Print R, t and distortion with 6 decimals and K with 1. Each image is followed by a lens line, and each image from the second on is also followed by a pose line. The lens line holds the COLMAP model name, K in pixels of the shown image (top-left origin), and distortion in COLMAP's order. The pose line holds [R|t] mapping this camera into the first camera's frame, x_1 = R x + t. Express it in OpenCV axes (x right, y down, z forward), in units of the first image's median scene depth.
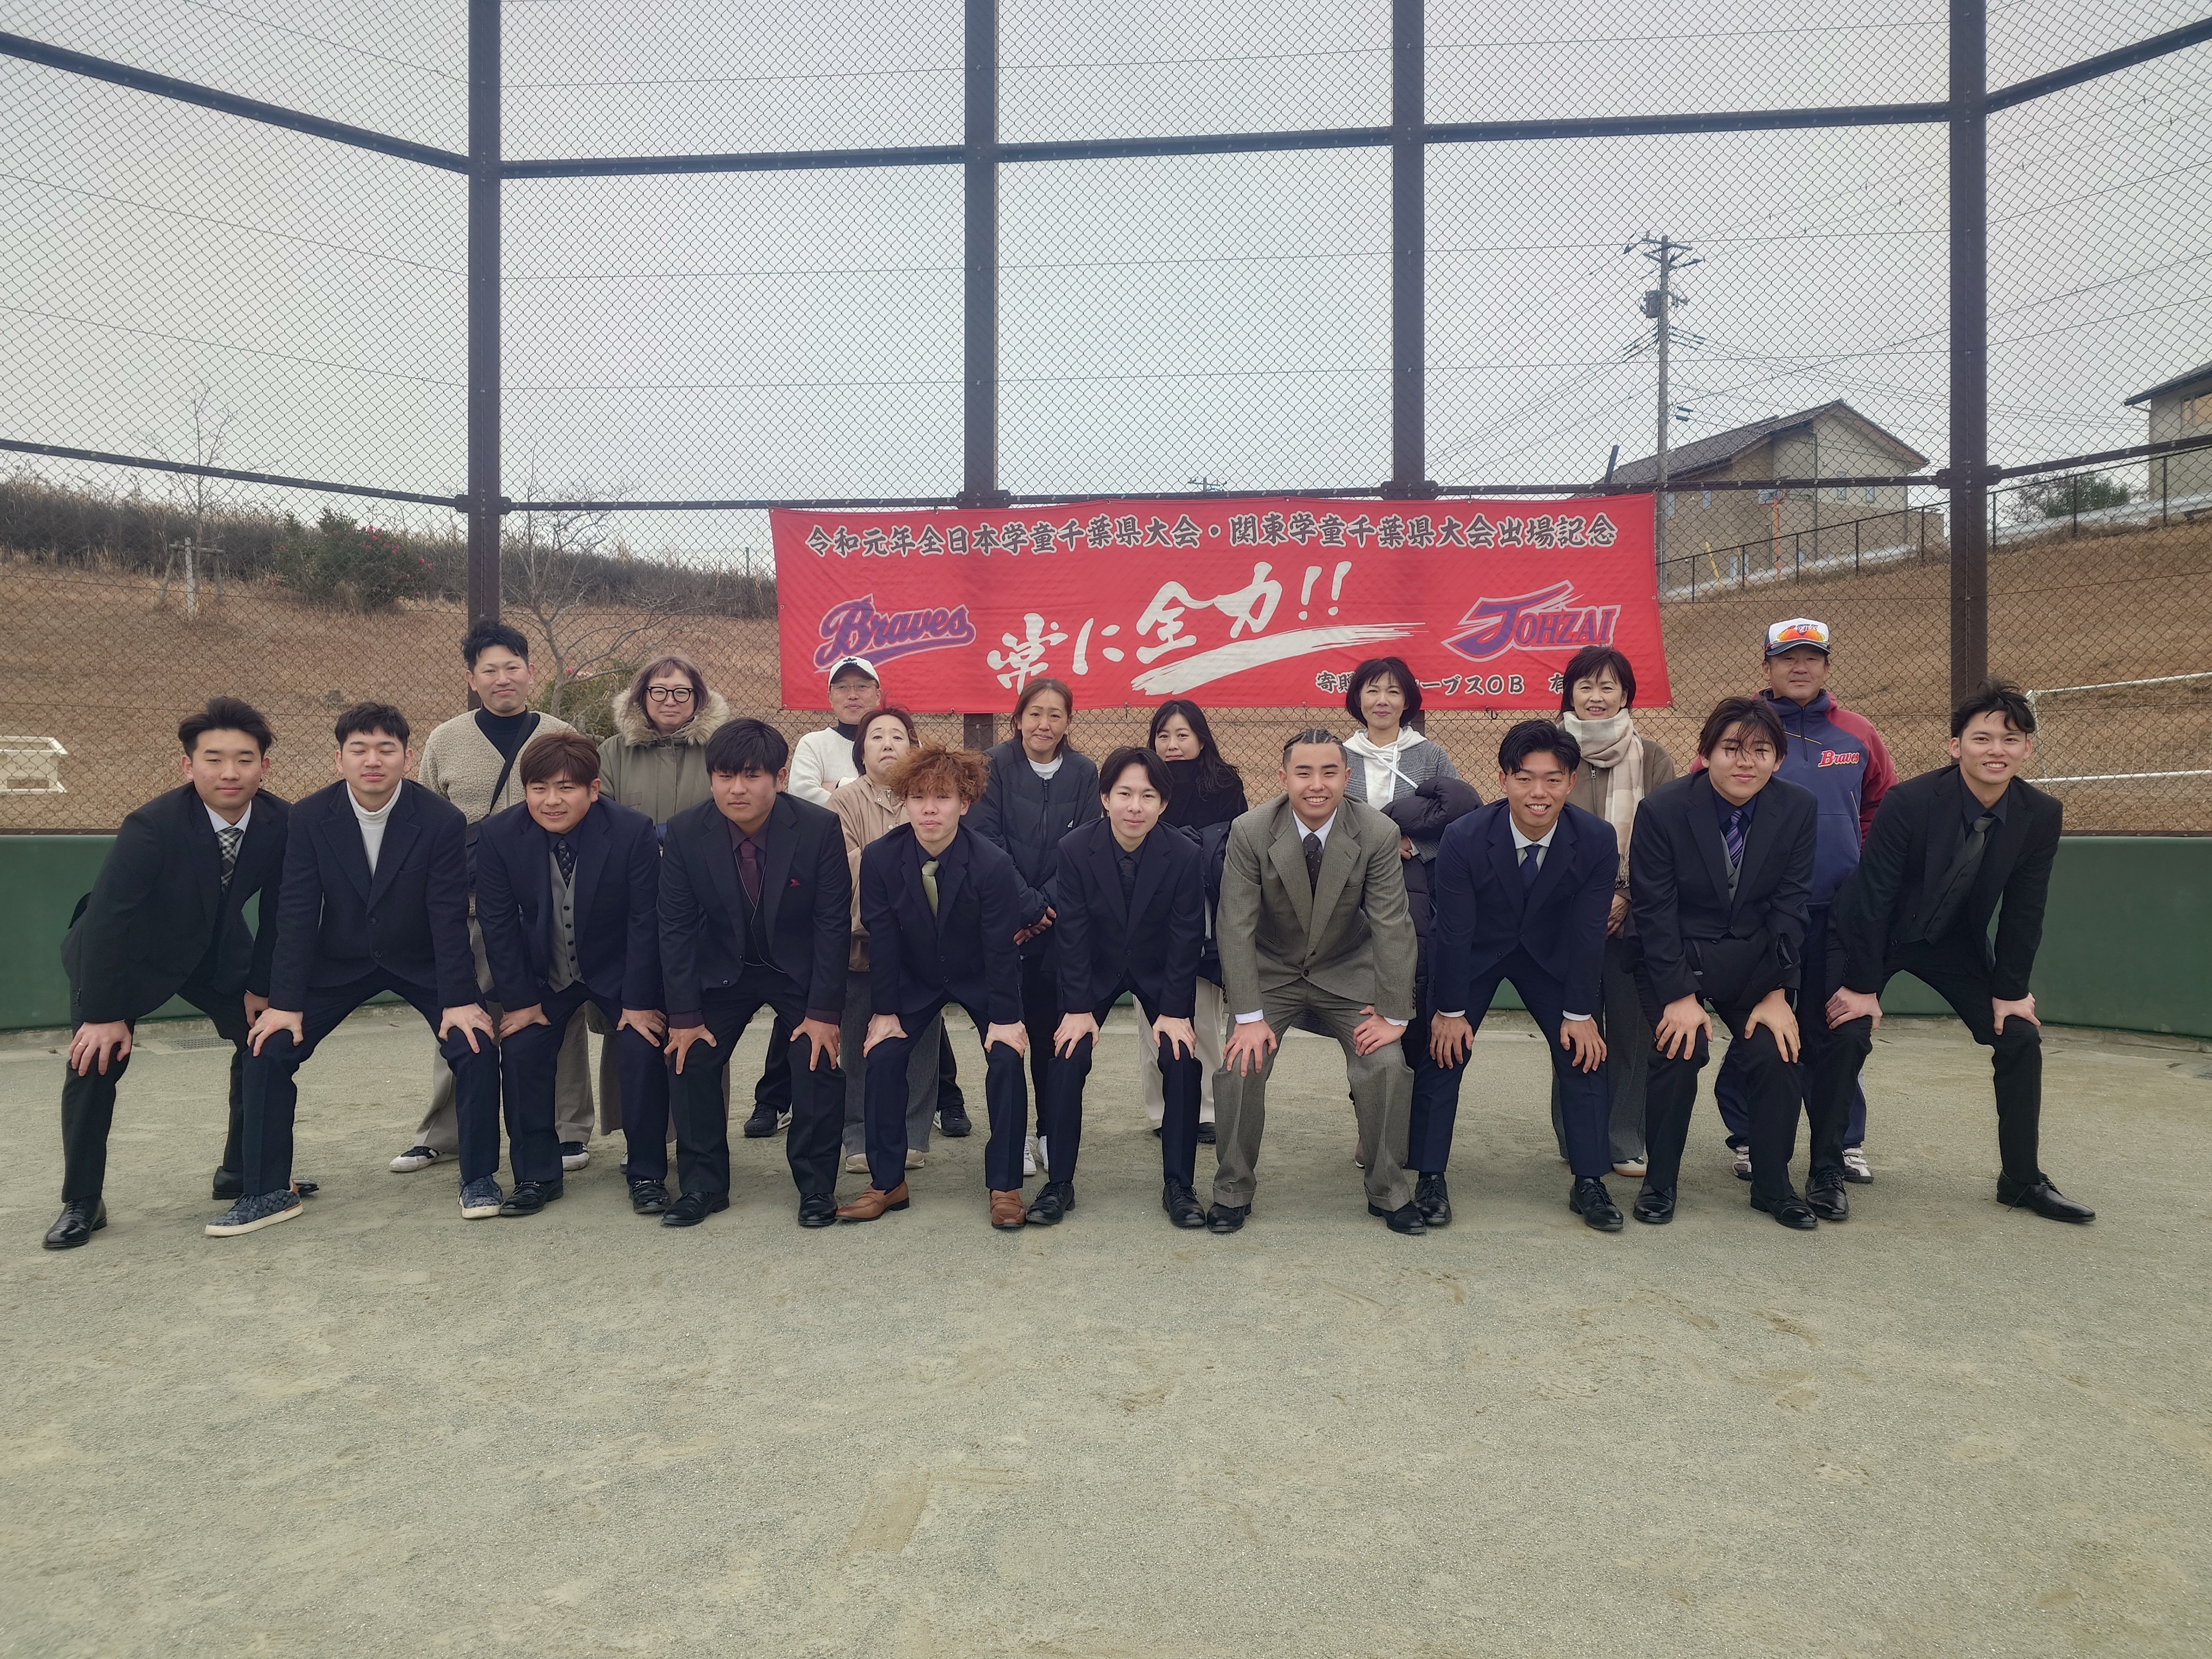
lens RADIAL K [[1537.4, 0, 1108.3], [0, 1537.4, 816.4], [0, 0, 1]] dist [-0.004532, -0.002252]
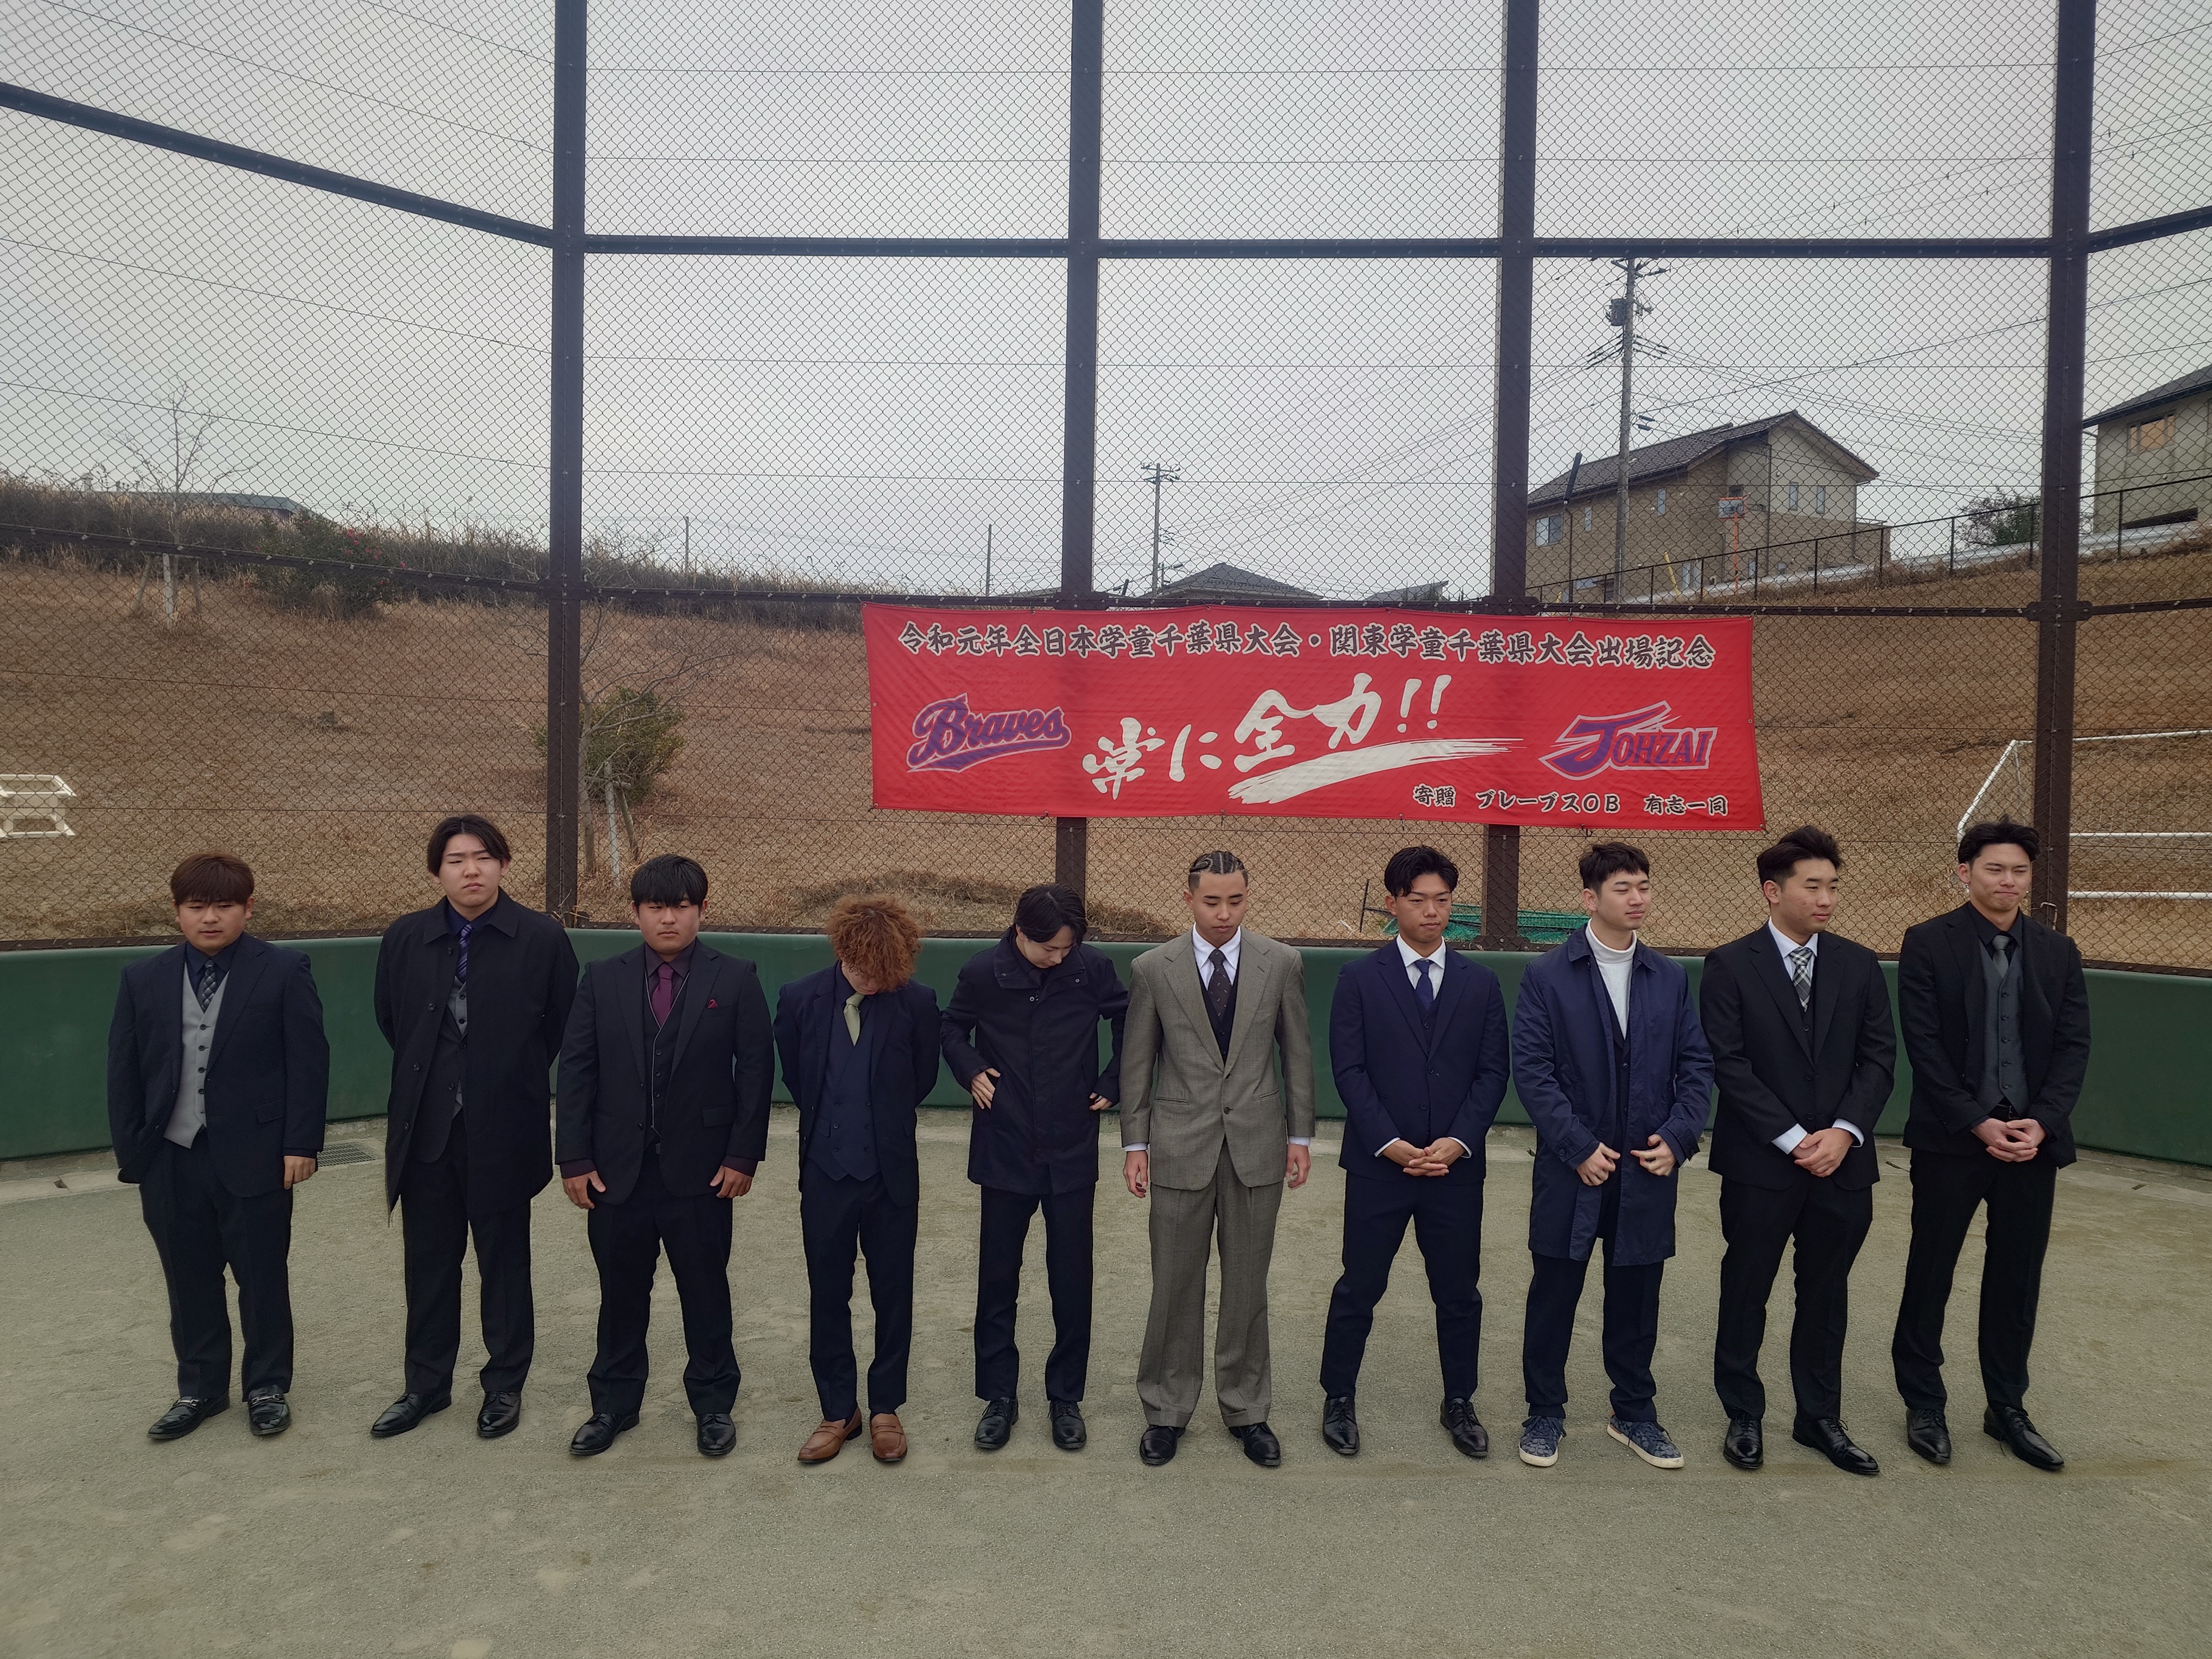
lens RADIAL K [[1537.4, 0, 1103.2], [0, 1537.4, 827.9], [0, 0, 1]] dist [-0.004532, -0.002252]
pose [[0.998913, 0.017931, 0.043020, -0.108588], [-0.019045, 0.999490, 0.025615, -0.086643], [-0.042539, -0.026407, 0.998746, 0.005283]]
